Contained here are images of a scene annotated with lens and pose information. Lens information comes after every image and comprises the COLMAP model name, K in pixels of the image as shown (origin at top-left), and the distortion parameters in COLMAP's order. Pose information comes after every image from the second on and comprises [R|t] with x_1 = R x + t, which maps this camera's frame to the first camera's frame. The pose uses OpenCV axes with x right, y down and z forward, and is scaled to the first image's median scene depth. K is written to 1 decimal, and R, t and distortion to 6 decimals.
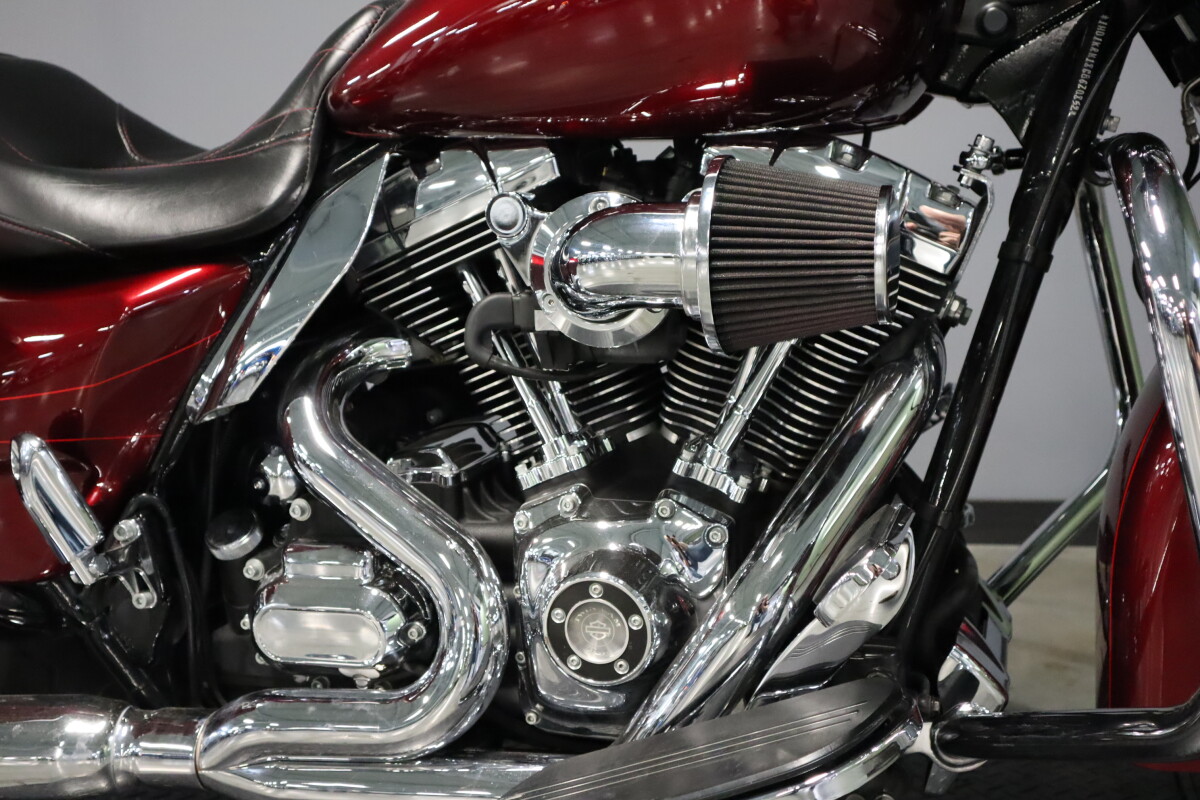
lens RADIAL K [[1257.8, 0, 600.0], [0, 1257.8, 400.0], [0, 0, 1]] dist [-0.013856, -0.008541]
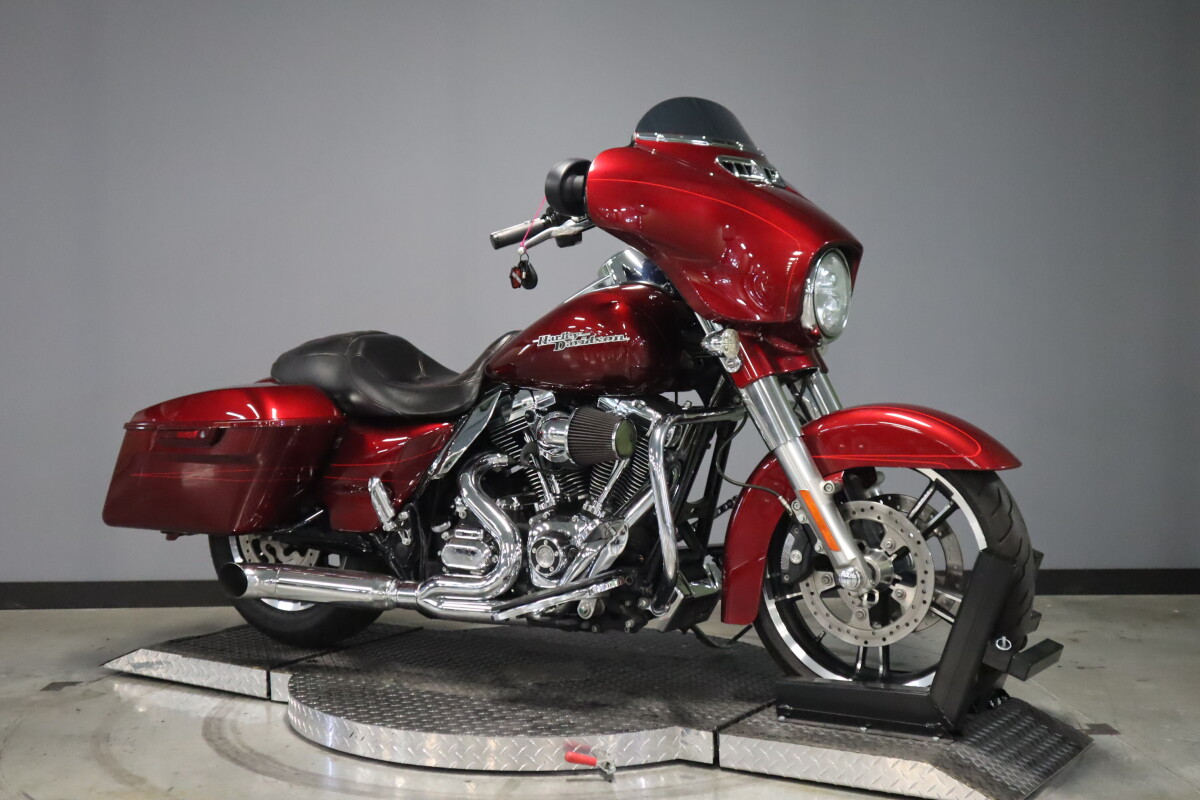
lens RADIAL K [[1404.7, 0, 600.0], [0, 1404.7, 400.0], [0, 0, 1]] dist [0.014772, 0.004142]
pose [[0.966163, 0.066043, -0.249333, 0.838255], [-0.092278, 0.991188, -0.095032, 0.107855], [0.240859, 0.114824, 0.963744, -2.011540]]
